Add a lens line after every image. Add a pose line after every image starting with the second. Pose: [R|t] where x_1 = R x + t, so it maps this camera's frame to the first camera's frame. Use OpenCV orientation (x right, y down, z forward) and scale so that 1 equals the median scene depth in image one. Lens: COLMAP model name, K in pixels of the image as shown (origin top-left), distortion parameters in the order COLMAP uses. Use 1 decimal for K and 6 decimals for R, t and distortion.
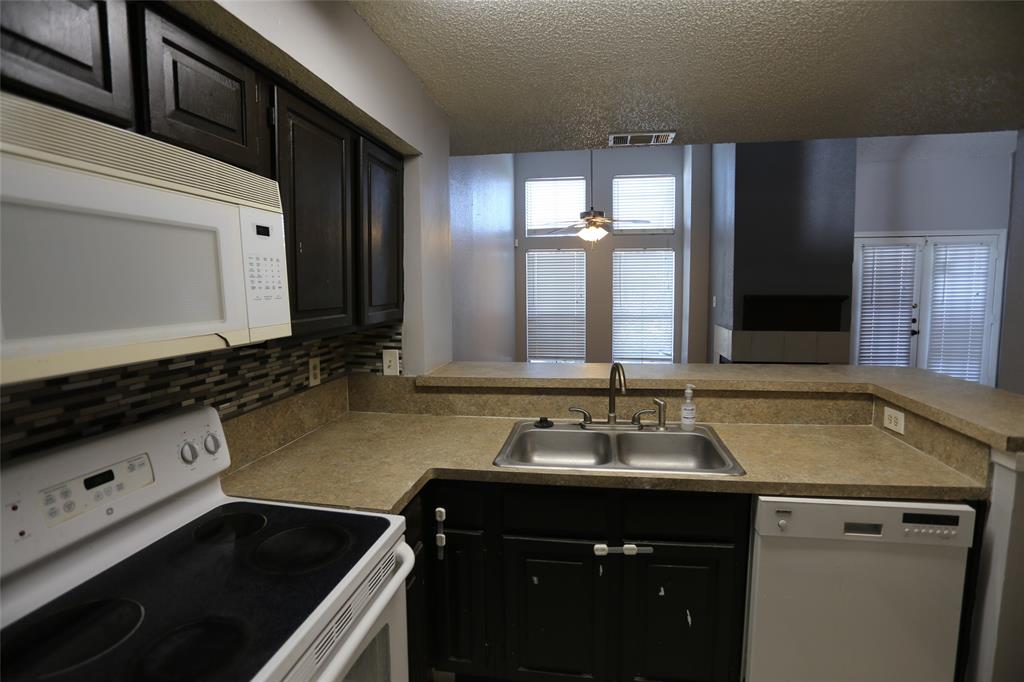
lens RADIAL K [[496.4, 0, 523.0], [0, 496.4, 337.1], [0, 0, 1]] dist [-0.063203, 0.024336]
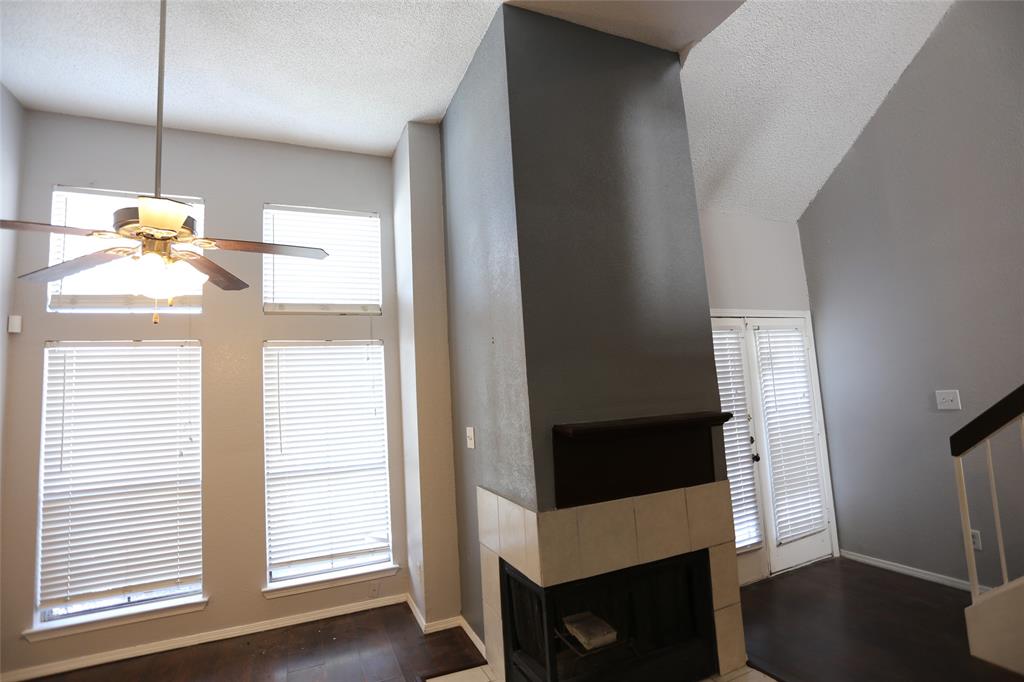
lens RADIAL K [[486.9, 0, 517.4], [0, 486.9, 337.0], [0, 0, 1]] dist [-0.066709, 0.022363]
pose [[0.836901, 0.020768, 0.546961, 0.139732], [0.102818, 0.975527, -0.194361, -0.063324], [-0.537611, 0.218899, 0.814283, 0.488011]]
